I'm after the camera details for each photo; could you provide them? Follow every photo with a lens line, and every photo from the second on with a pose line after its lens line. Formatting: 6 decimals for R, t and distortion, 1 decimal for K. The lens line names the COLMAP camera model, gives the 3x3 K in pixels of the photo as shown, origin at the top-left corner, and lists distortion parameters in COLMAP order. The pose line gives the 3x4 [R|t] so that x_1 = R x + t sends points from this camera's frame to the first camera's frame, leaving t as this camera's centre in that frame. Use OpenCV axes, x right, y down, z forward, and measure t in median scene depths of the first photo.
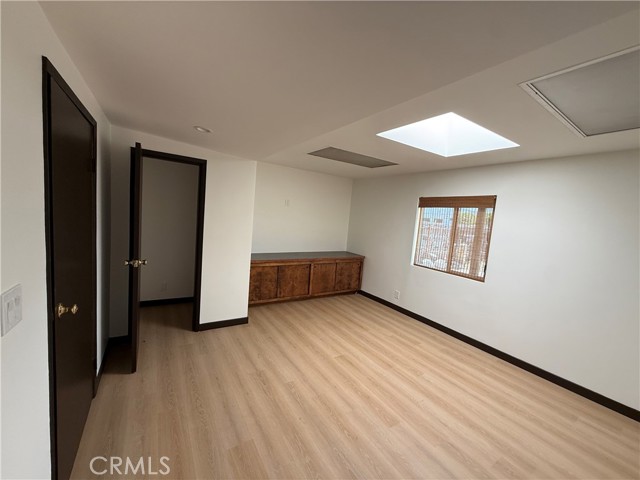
lens RADIAL K [[255.3, 0, 318.6], [0, 255.3, 239.8], [0, 0, 1]] dist [-0.001250, 0.000118]
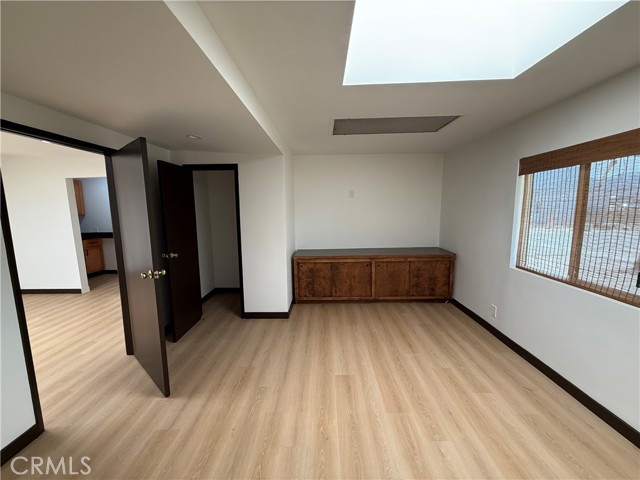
lens RADIAL K [[255.3, 0, 318.6], [0, 255.3, 239.8], [0, 0, 1]] dist [-0.001250, 0.000118]
pose [[0.825565, -0.021772, -0.563887, 0.336398], [0.026312, 0.999654, -0.000075, 0.017836], [0.563694, -0.014775, 0.825852, 0.207299]]
